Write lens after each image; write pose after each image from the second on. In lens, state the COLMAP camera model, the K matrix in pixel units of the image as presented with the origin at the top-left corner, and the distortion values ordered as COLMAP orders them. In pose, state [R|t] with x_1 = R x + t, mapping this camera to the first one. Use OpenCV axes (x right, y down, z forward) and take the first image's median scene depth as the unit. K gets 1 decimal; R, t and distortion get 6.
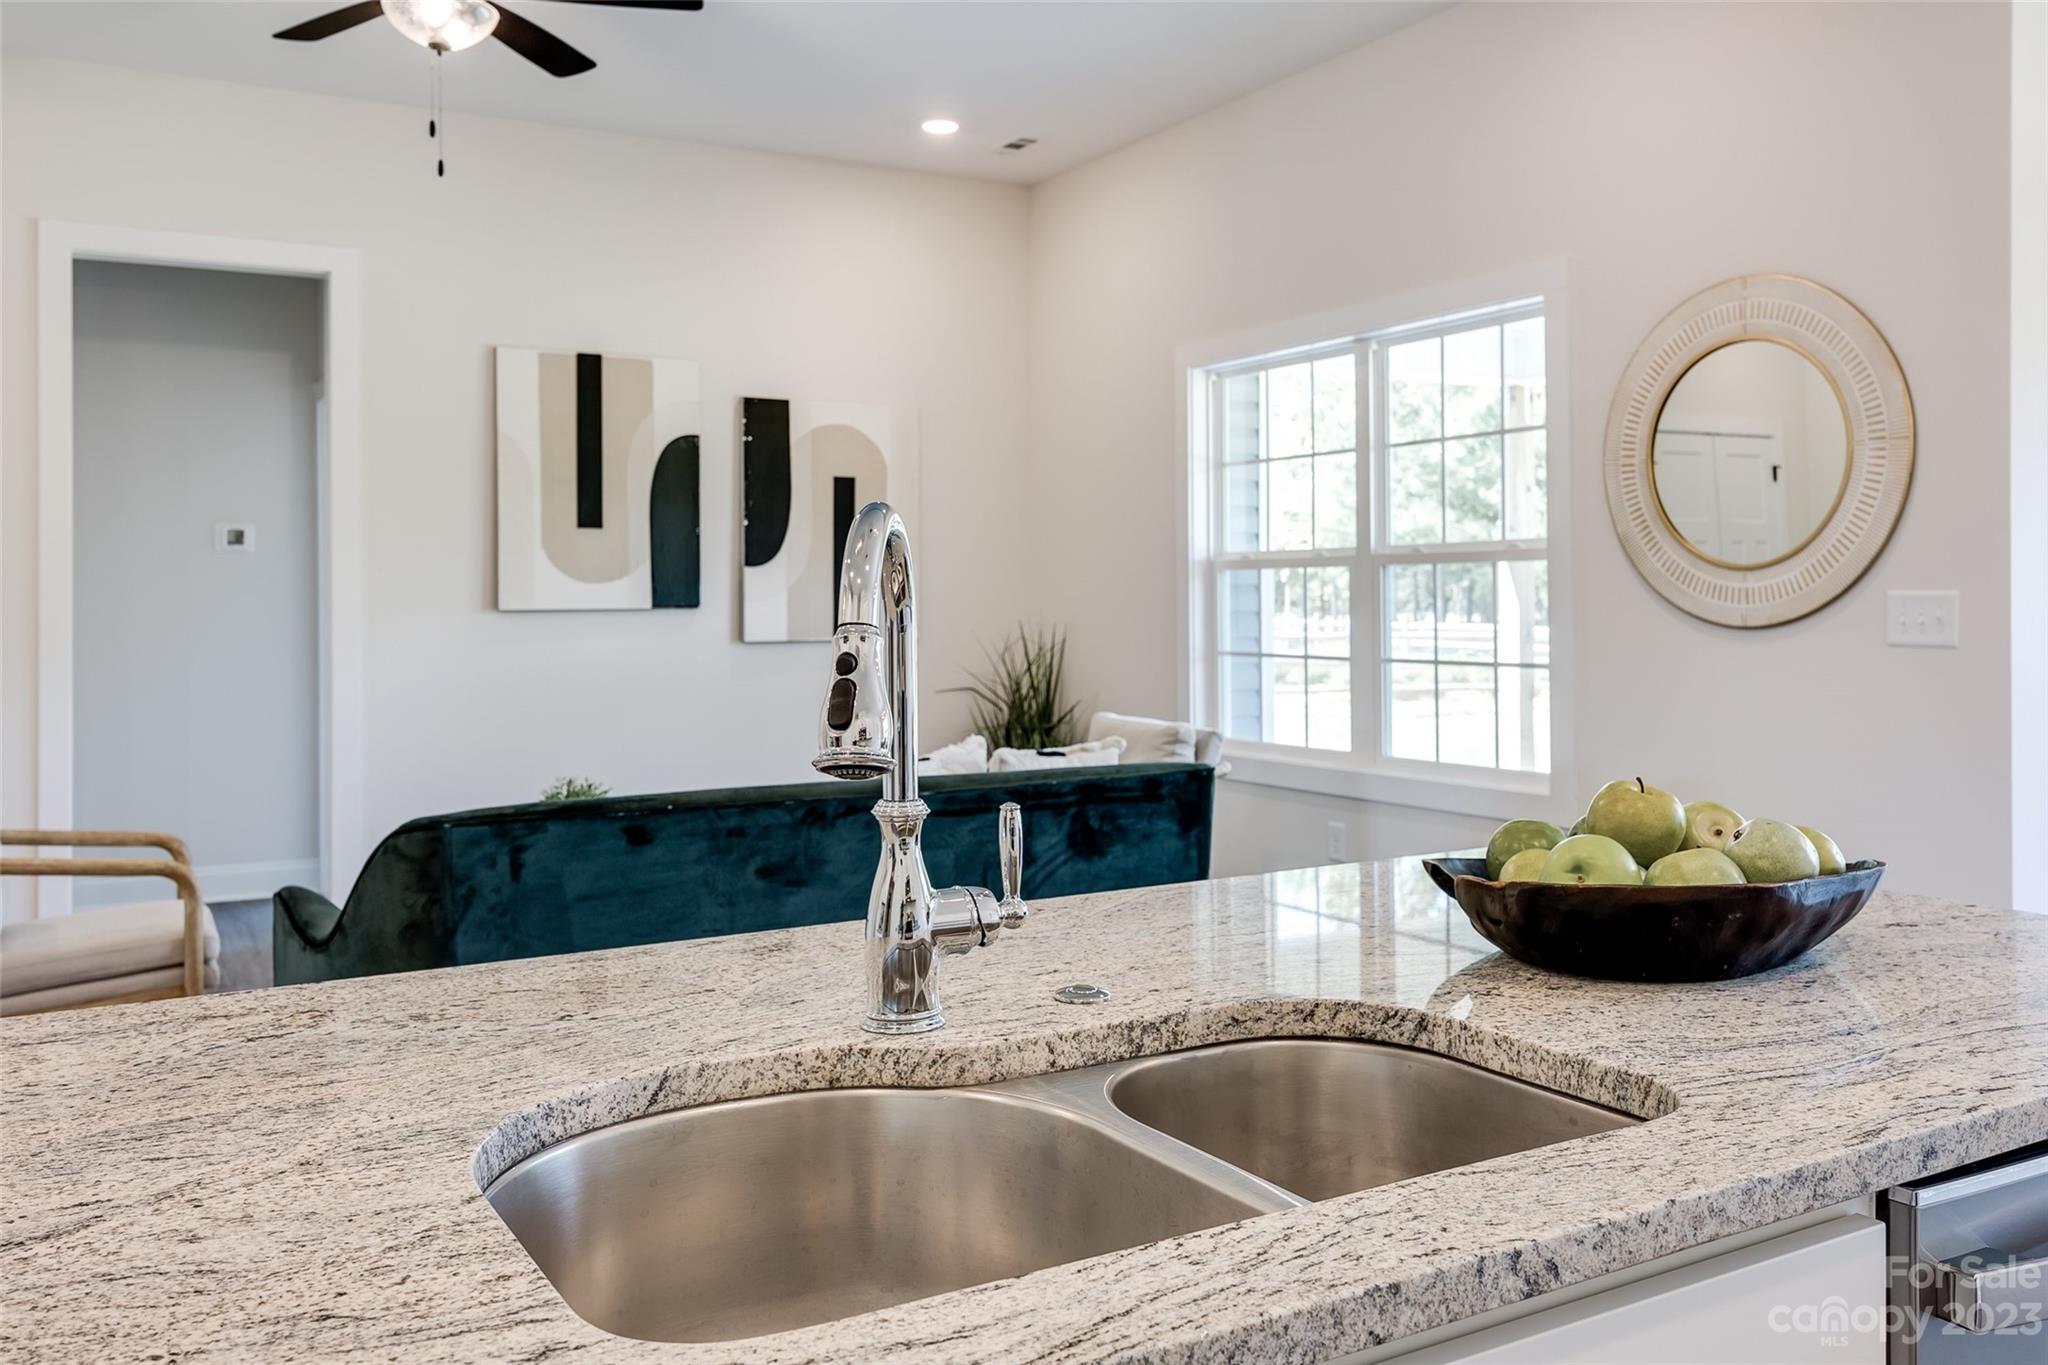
lens RADIAL K [[1672.6, 0, 1020.9], [0, 1672.6, 626.3], [0, 0, 1]] dist [-0.028143, -0.003250]
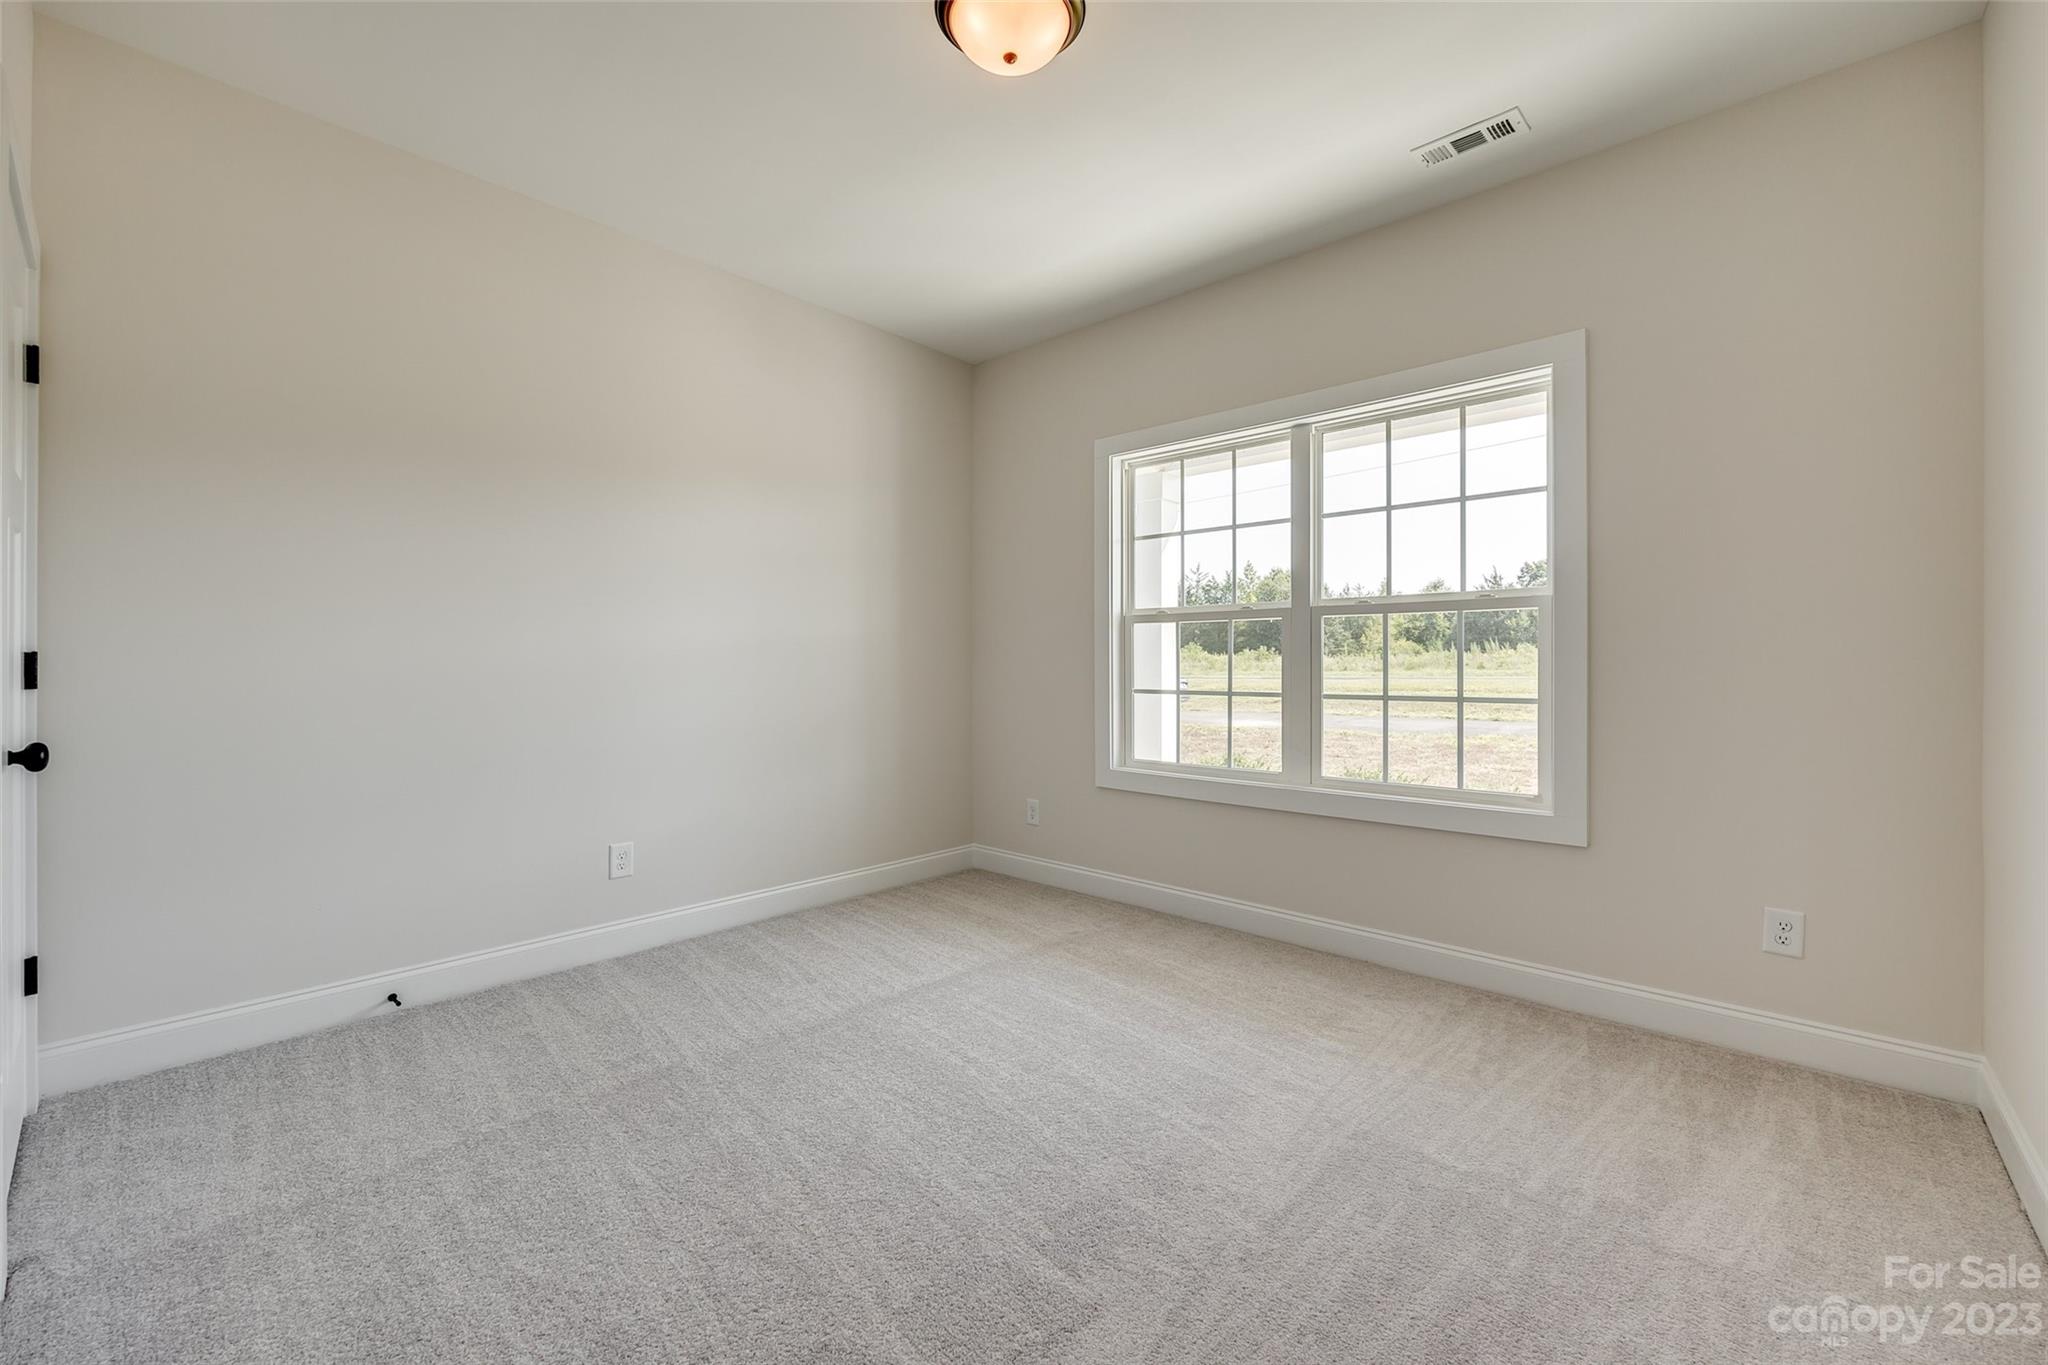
lens RADIAL K [[831.9, 0, 1019.1], [0, 831.9, 675.7], [0, 0, 1]] dist [-0.016621, 0.000385]
pose [[0.947456, 0.030005, 0.318475, -0.165621], [-0.019585, 0.999165, -0.035870, 0.029889], [-0.319285, 0.027748, 0.947252, 0.504004]]
